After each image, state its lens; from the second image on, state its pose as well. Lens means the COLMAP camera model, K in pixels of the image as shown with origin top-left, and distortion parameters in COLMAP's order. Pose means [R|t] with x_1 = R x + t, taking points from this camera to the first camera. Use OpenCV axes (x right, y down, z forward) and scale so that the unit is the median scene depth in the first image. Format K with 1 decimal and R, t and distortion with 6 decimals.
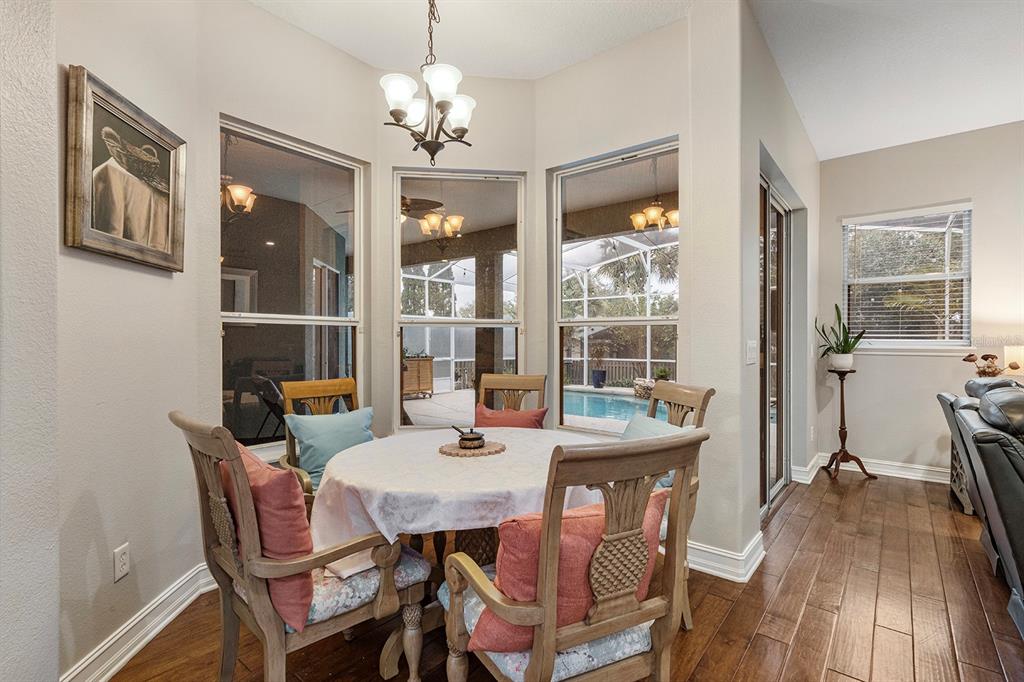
lens RADIAL K [[469.1, 0, 508.0], [0, 469.1, 337.5], [0, 0, 1]] dist [-0.000062, 0.000167]
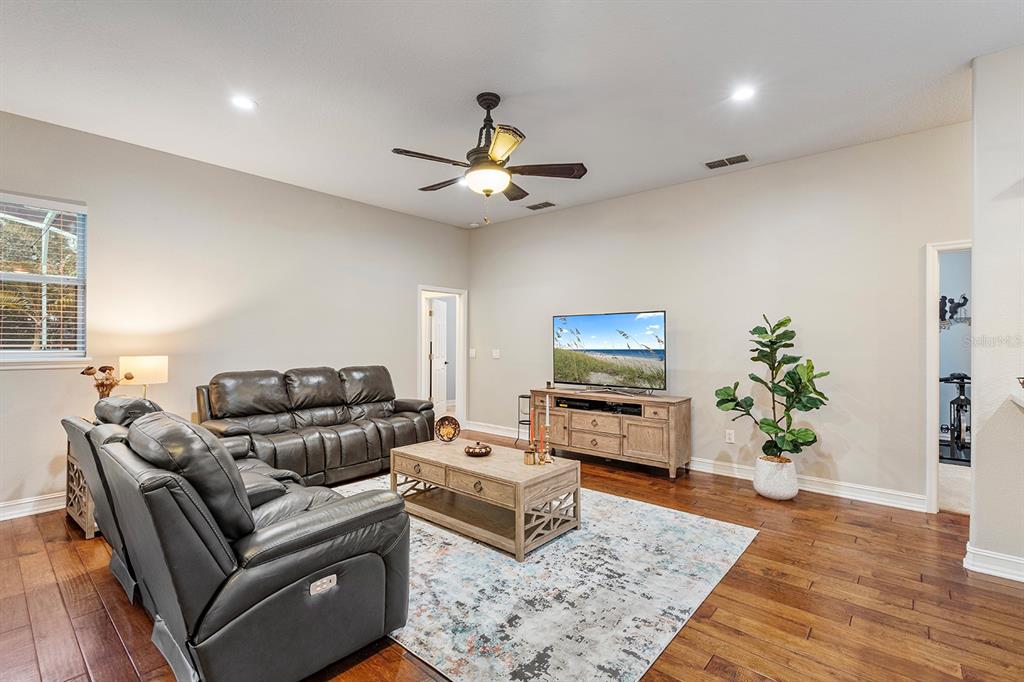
lens RADIAL K [[466.2, 0, 506.9], [0, 466.2, 341.4], [0, 0, 1]] dist [0.000103, 0.000914]
pose [[0.028300, -0.006631, 0.999577, 0.063779], [-0.003840, 0.999970, 0.006742, -0.025176], [-0.999592, -0.004029, 0.028274, 0.123733]]
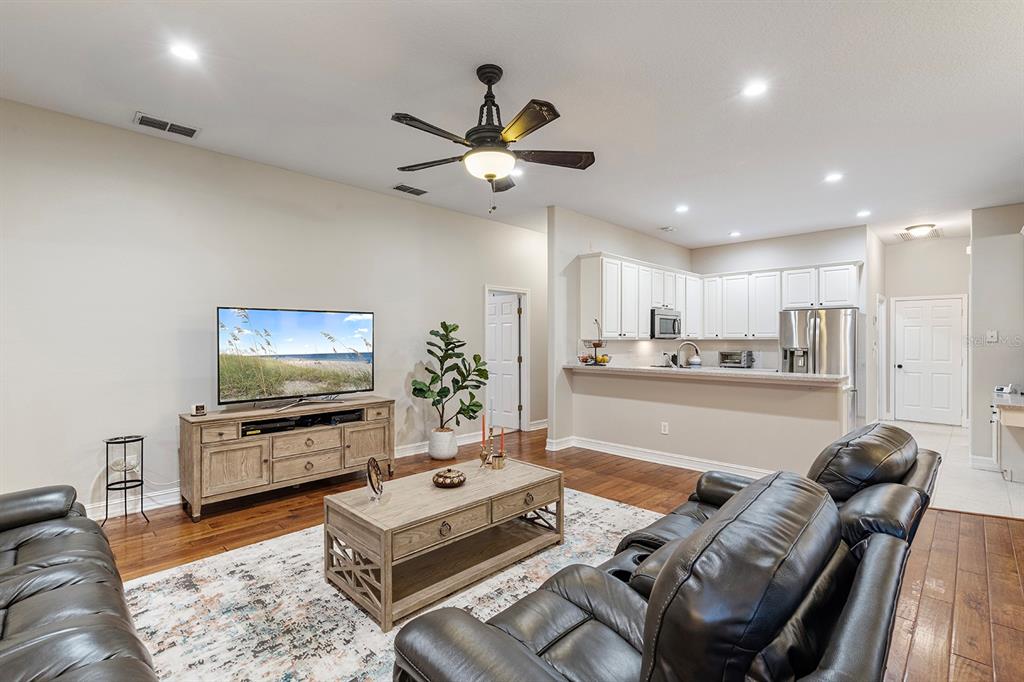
lens RADIAL K [[466.2, 0, 506.9], [0, 466.2, 341.4], [0, 0, 1]] dist [0.000103, 0.000914]
pose [[-0.995404, -0.004041, 0.095676, 0.752229], [-0.003751, 0.999988, 0.003212, -0.027083], [-0.095687, 0.002839, -0.995407, 0.868322]]
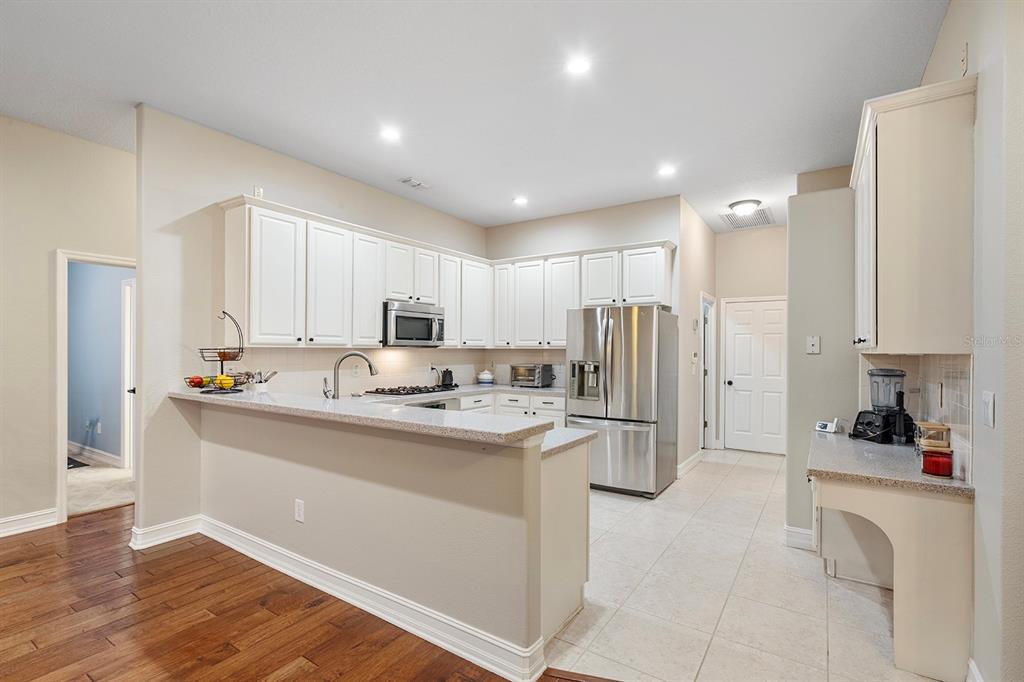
lens RADIAL K [[472.0, 0, 510.2], [0, 472.0, 350.9], [0, 0, 1]] dist [-0.001969, 0.000206]
pose [[-0.994709, -0.008471, -0.102384, 0.226080], [-0.008707, 0.999960, 0.001855, -0.027969], [0.102364, 0.002737, -0.994743, 0.304916]]
